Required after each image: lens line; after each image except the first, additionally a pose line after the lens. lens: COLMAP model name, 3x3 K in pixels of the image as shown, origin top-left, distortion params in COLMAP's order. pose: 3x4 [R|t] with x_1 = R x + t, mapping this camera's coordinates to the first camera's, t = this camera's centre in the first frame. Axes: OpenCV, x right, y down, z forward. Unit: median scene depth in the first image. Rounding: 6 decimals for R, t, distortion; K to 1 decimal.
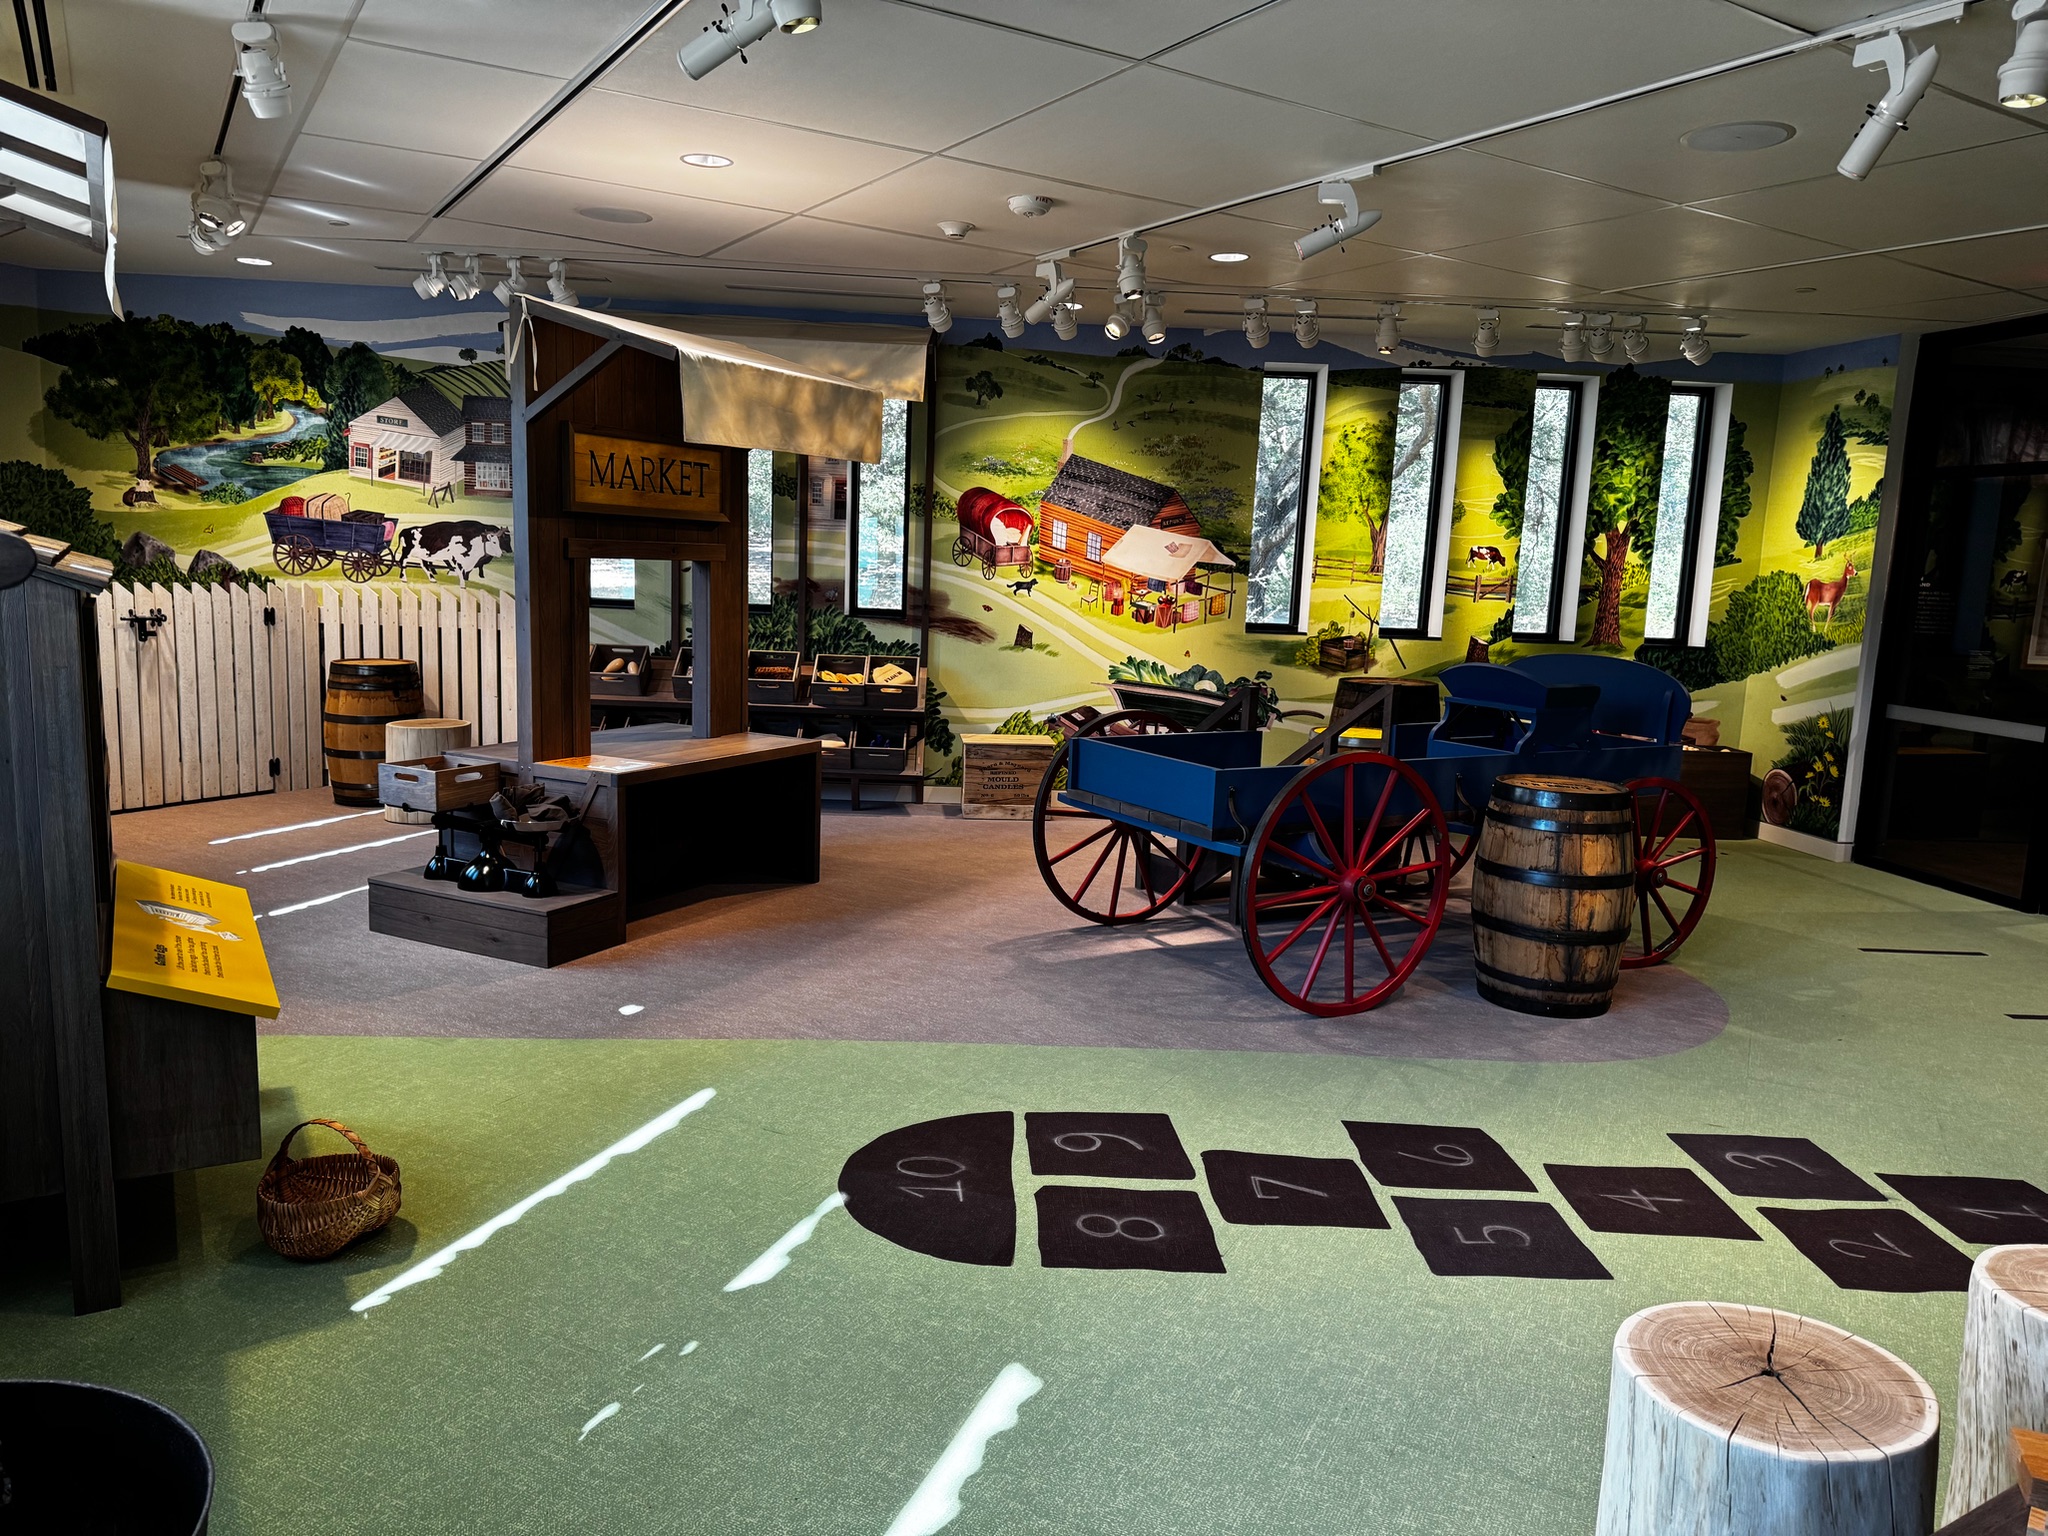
lens RADIAL K [[1424.4, 0, 1024.0], [0, 1424.4, 768.0], [0, 0, 1]] dist [-0.003607, -0.004719]
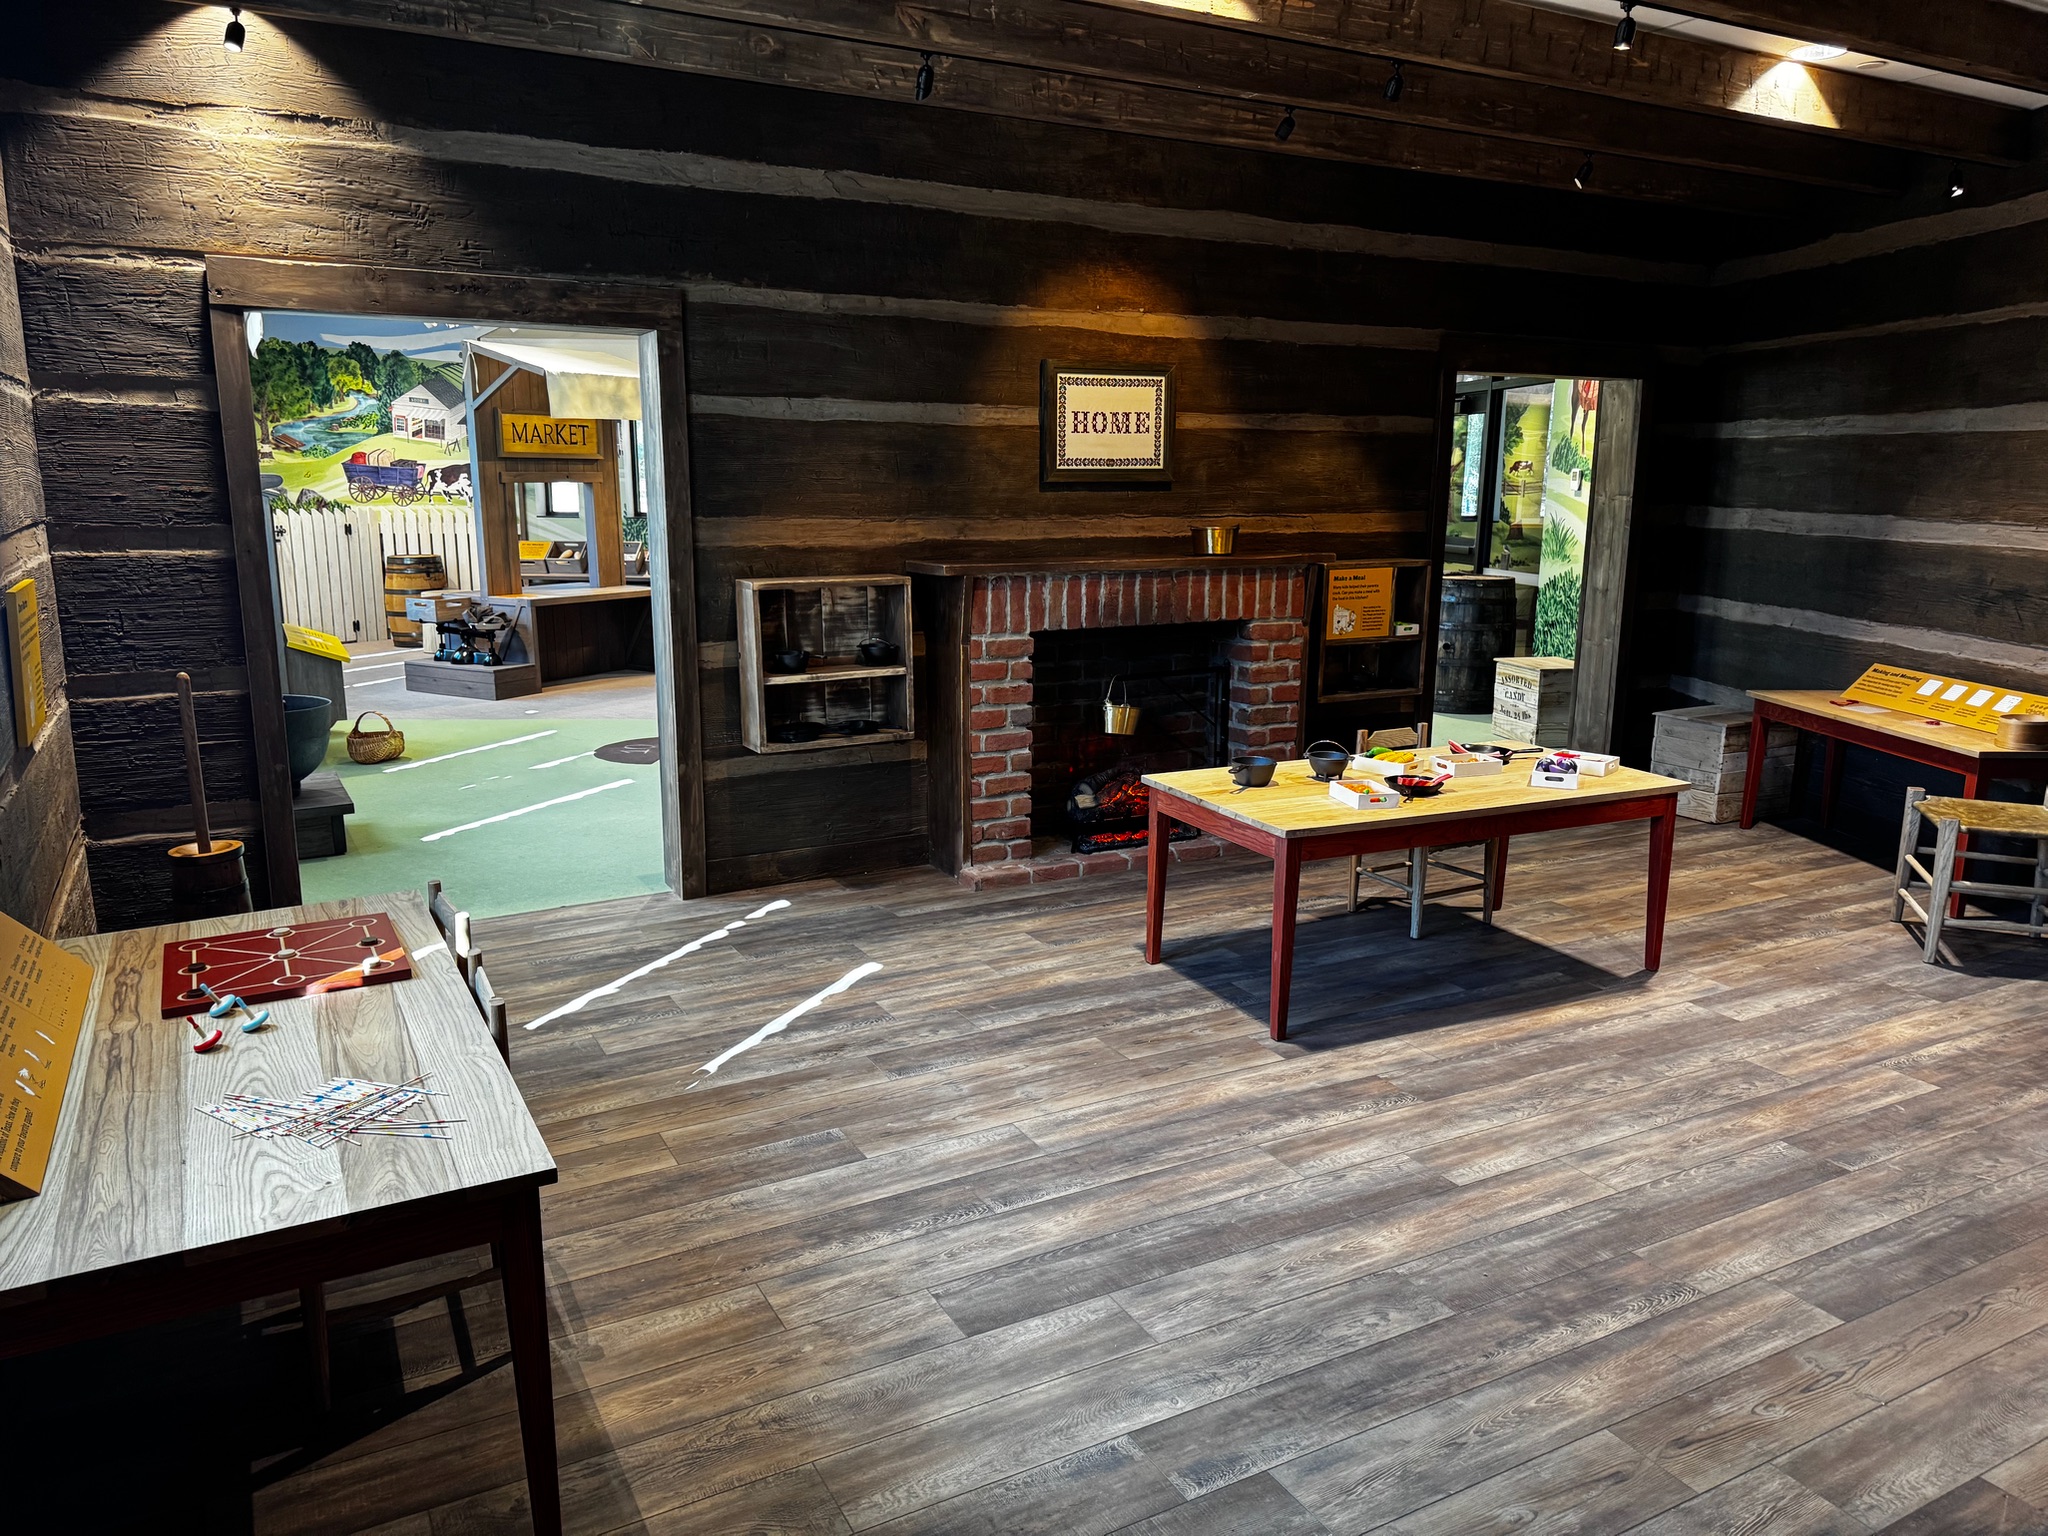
lens RADIAL K [[1424.4, 0, 1024.0], [0, 1424.4, 768.0], [0, 0, 1]] dist [-0.003607, -0.004719]
pose [[0.998077, -0.023513, -0.057360, 0.296232], [0.026545, 0.998259, 0.052678, 0.092778], [0.056022, -0.054099, 0.996963, -0.534968]]
